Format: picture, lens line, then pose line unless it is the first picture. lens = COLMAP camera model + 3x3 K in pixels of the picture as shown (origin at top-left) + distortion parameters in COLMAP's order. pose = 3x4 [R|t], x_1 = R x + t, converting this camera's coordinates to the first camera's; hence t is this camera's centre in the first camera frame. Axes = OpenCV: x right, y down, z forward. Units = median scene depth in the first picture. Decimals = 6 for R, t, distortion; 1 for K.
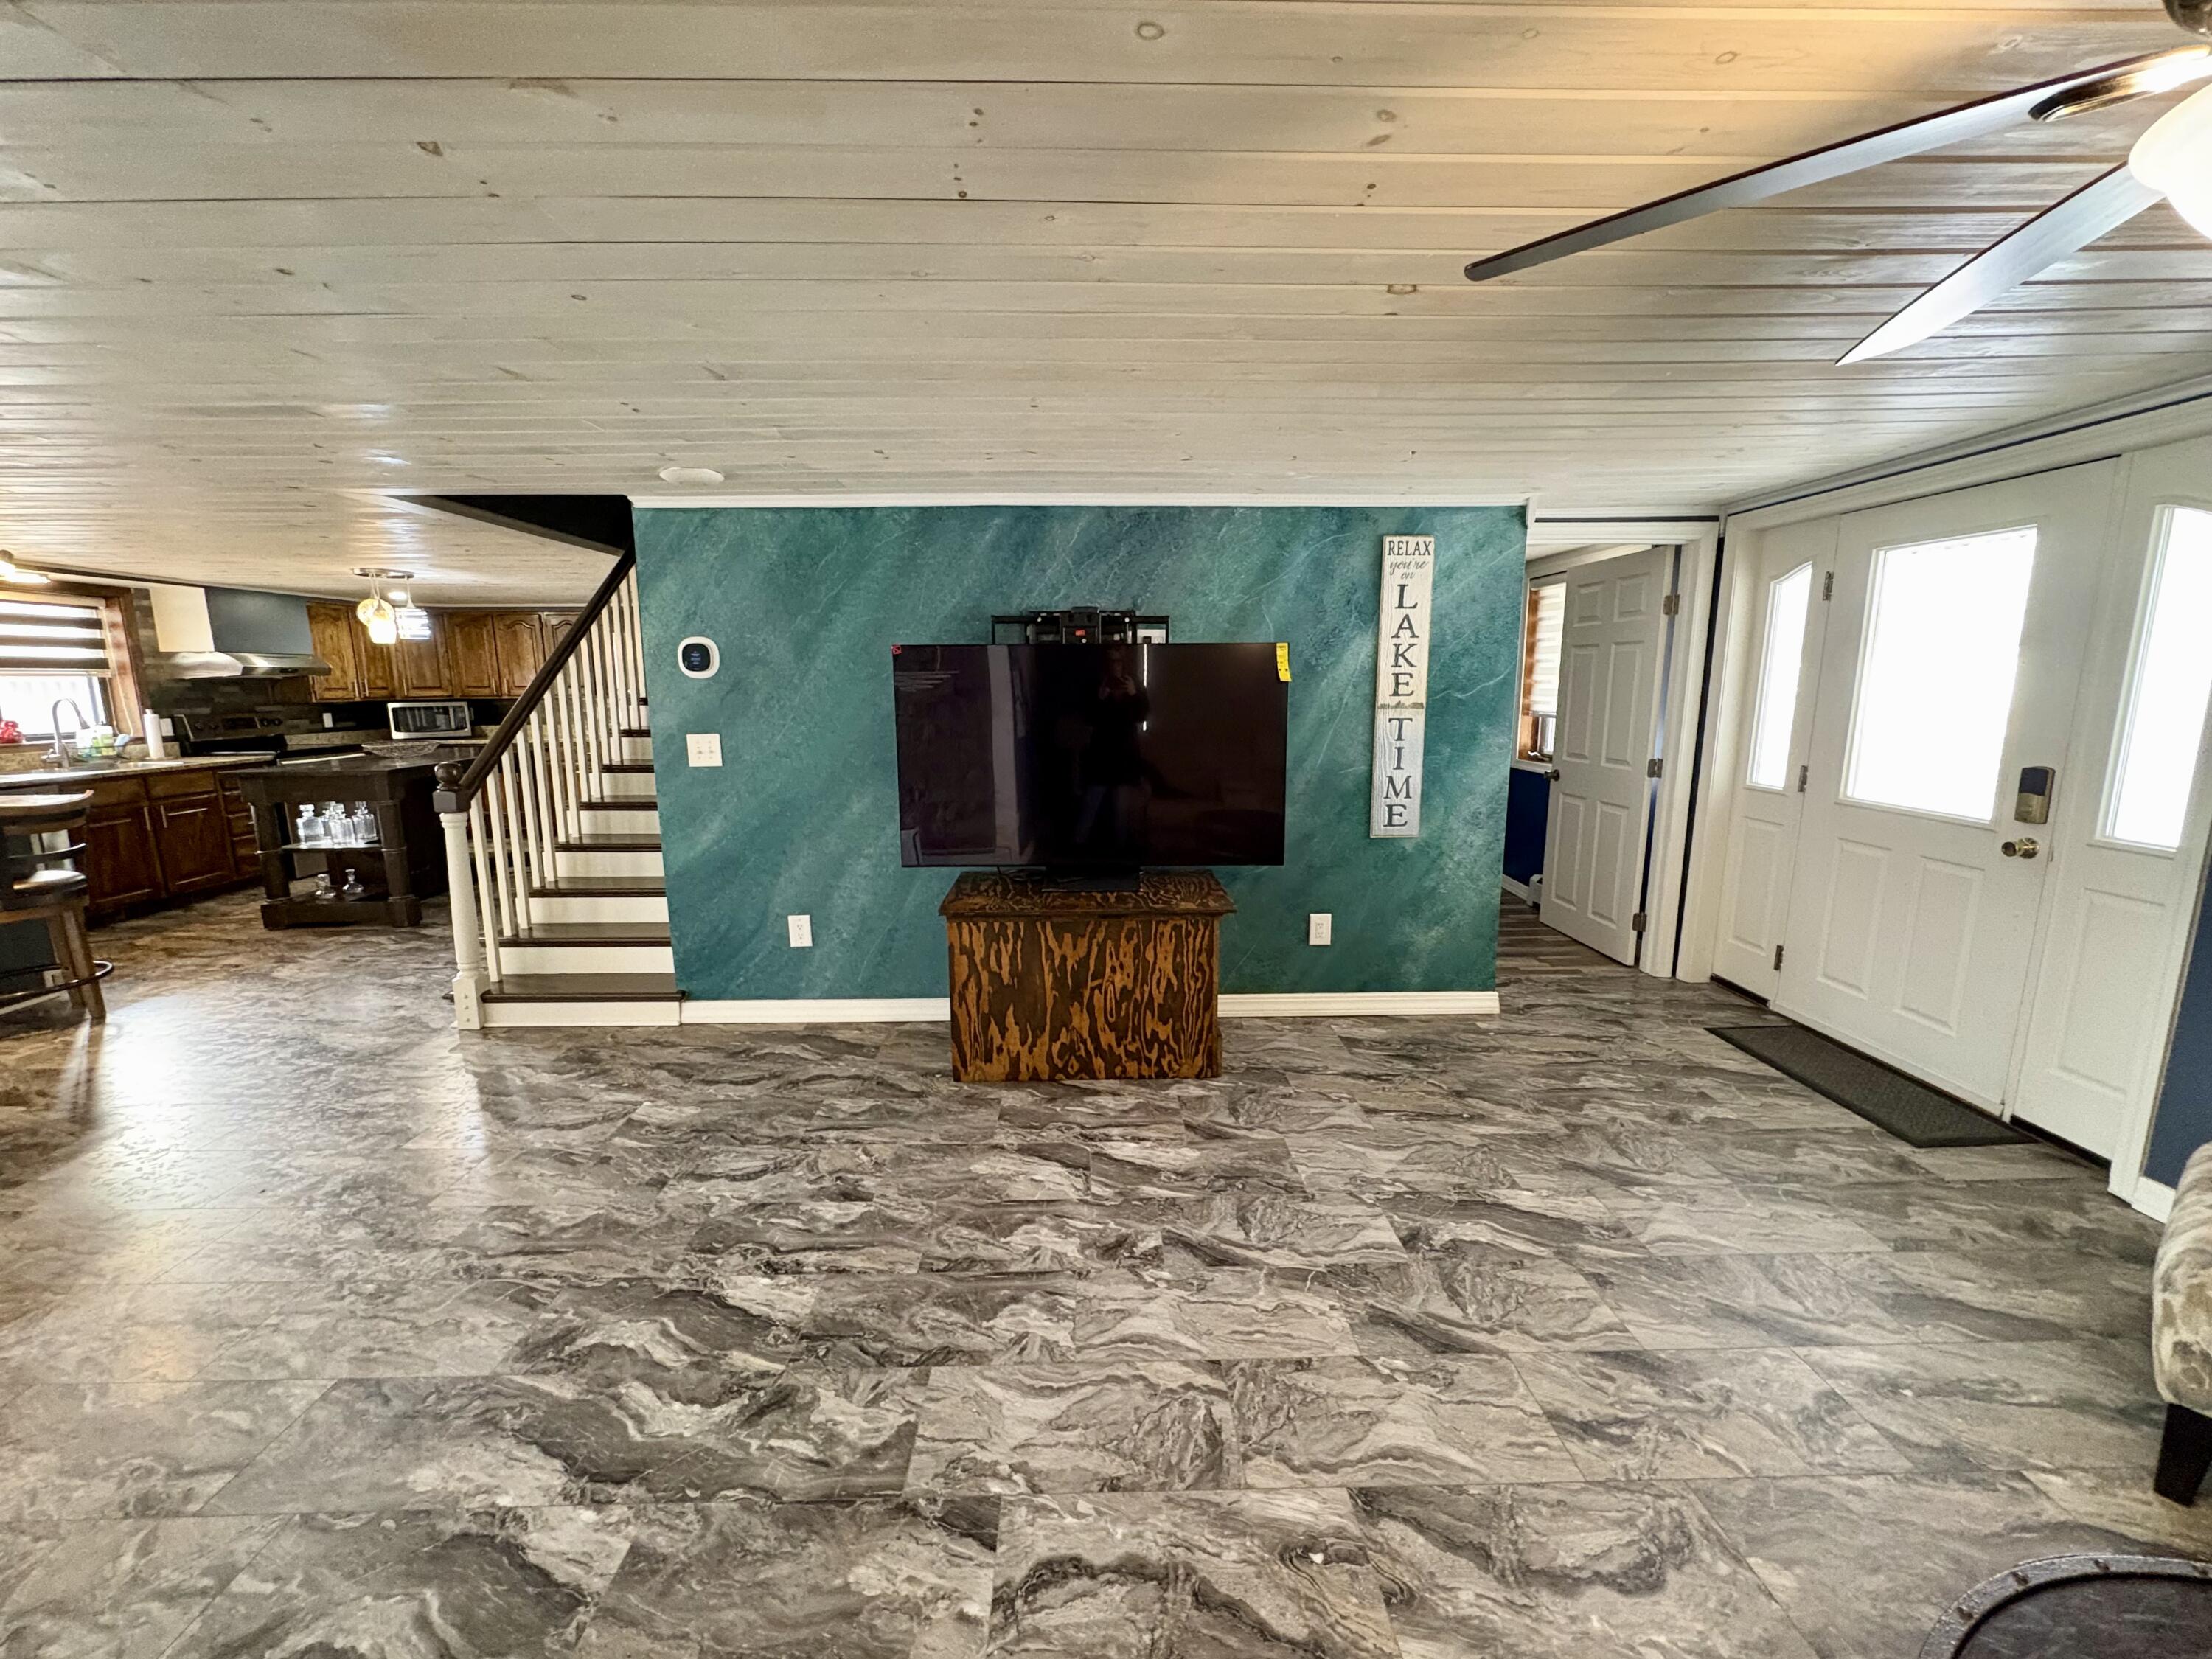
lens RADIAL K [[885.0, 0, 1106.0], [0, 885.0, 829.5], [0, 0, 1]] dist [-0.000317, -0.000192]
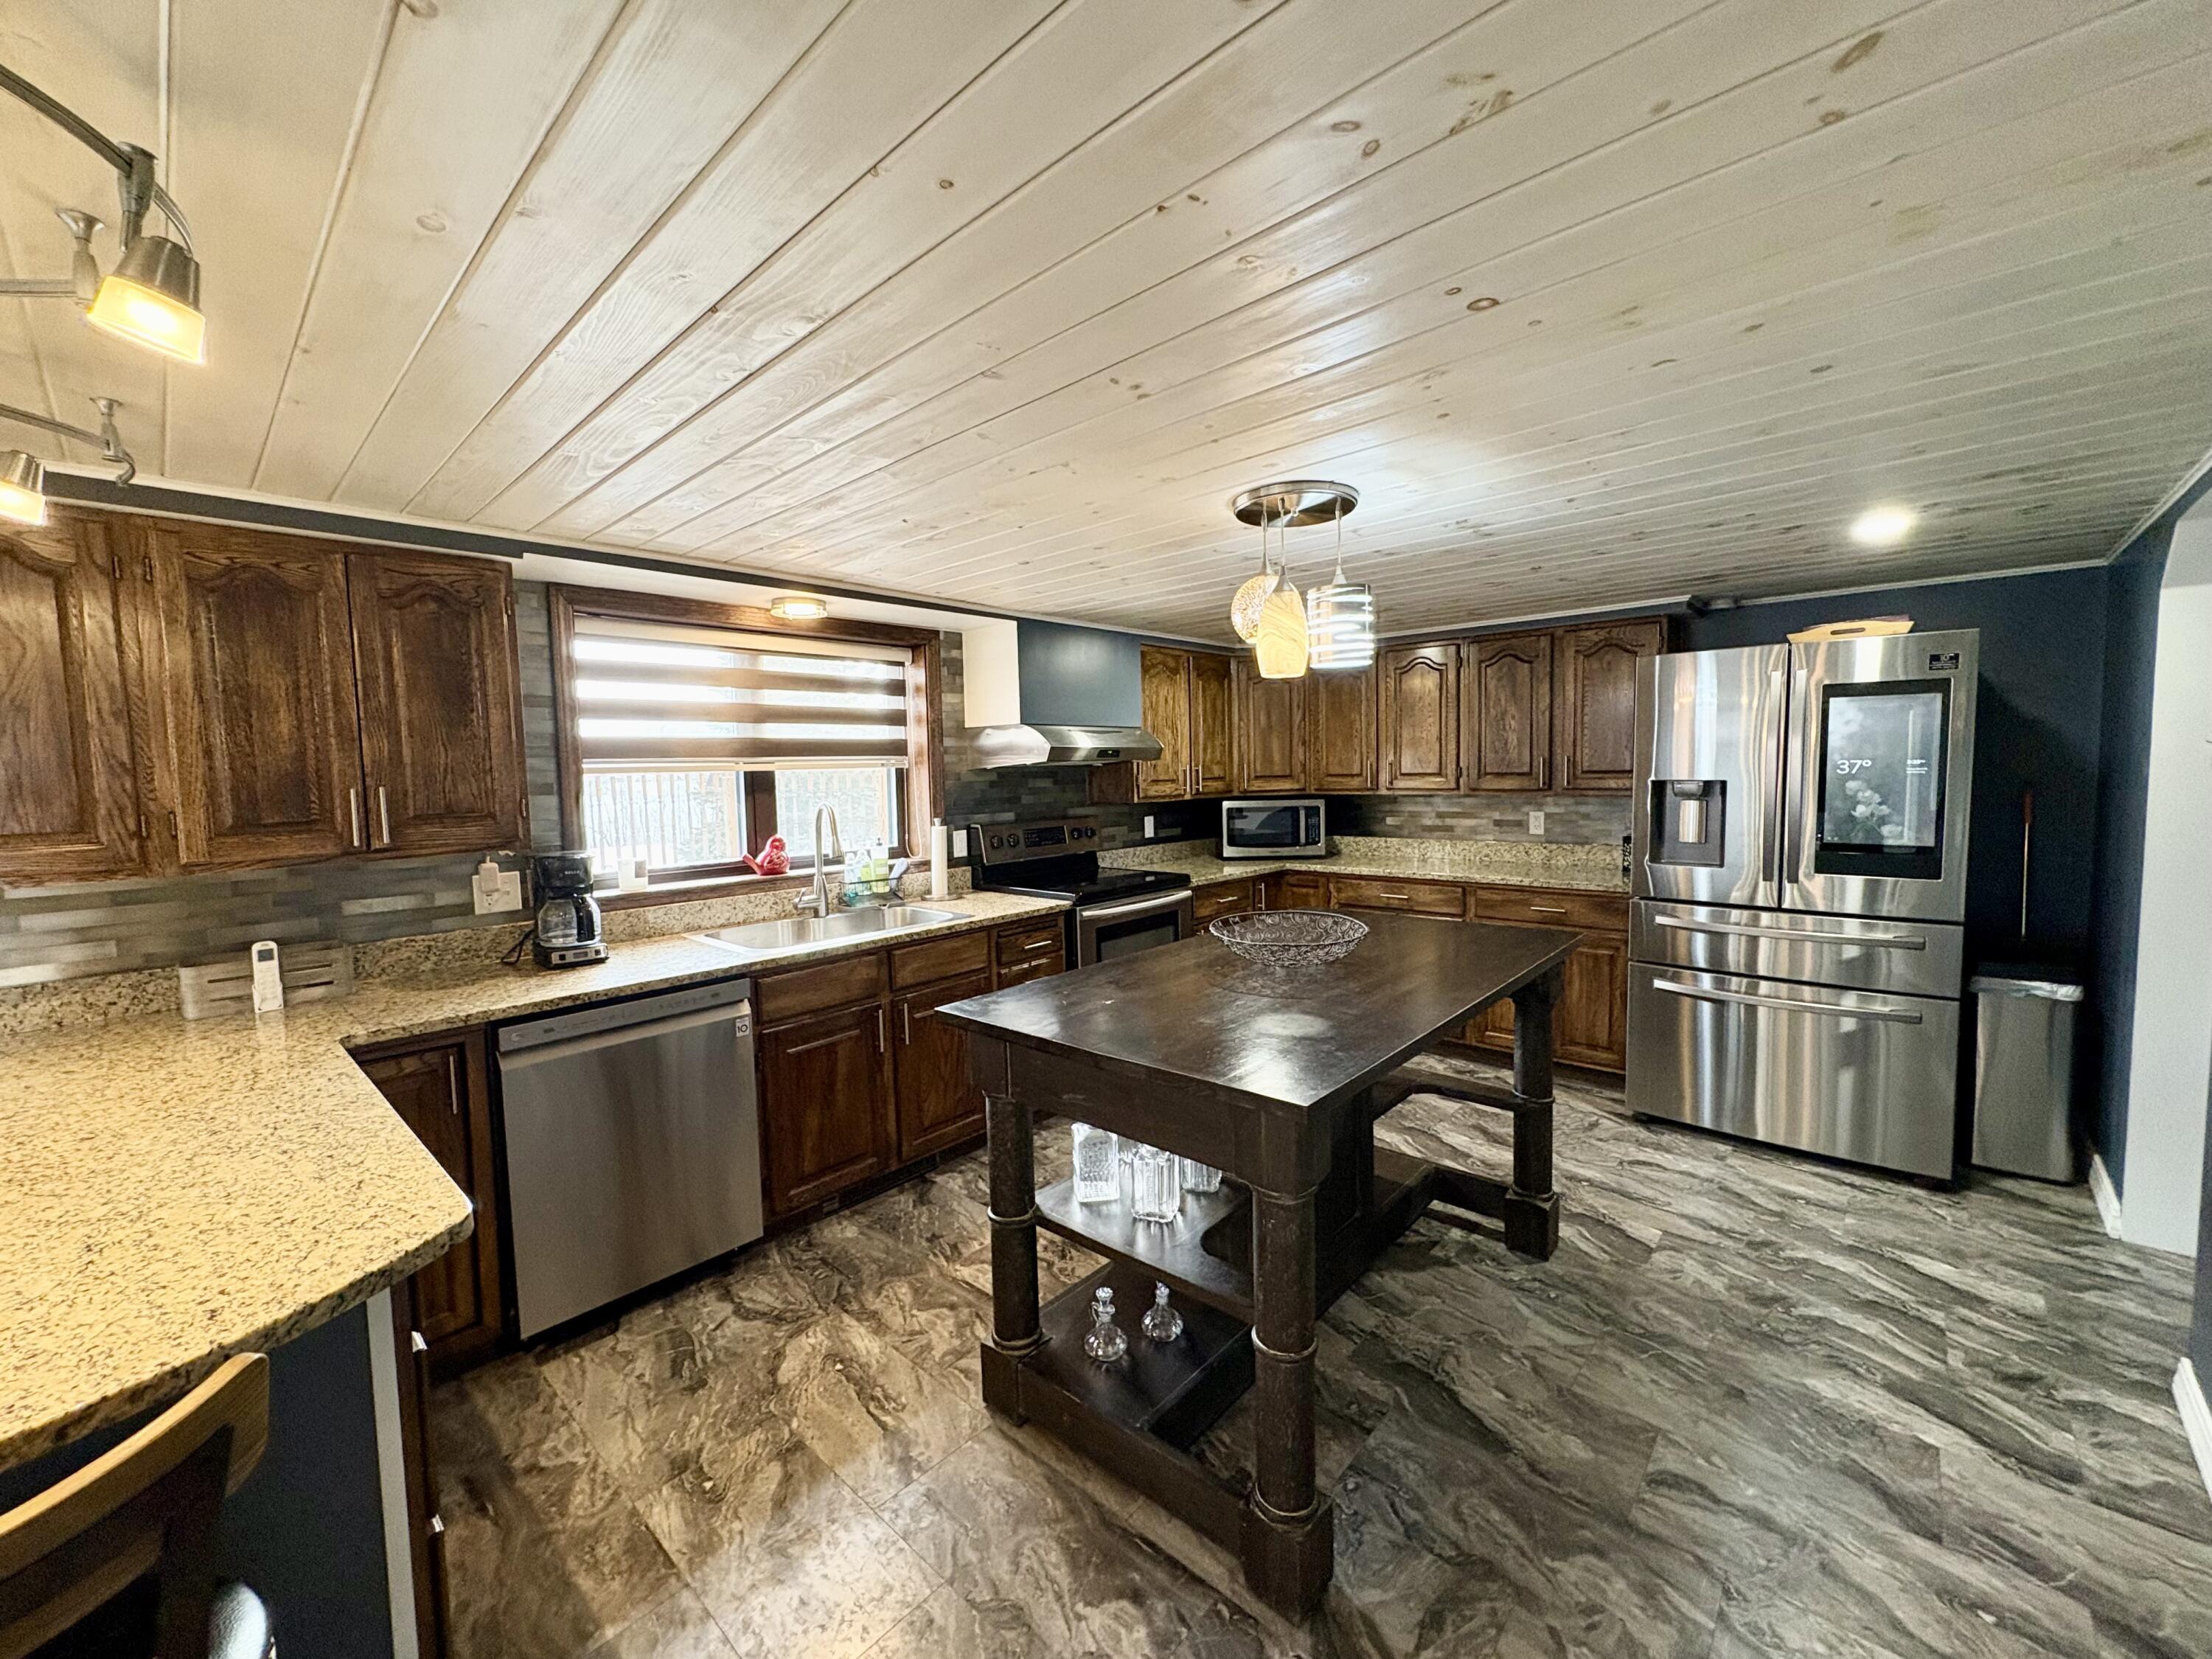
lens RADIAL K [[885.0, 0, 1106.0], [0, 885.0, 829.5], [0, 0, 1]] dist [-0.000317, -0.000192]
pose [[0.723880, 0.037567, -0.688902, -0.545256], [-0.096593, 0.994200, -0.047281, -0.106374], [0.683130, 0.100769, 0.723311, 0.609338]]
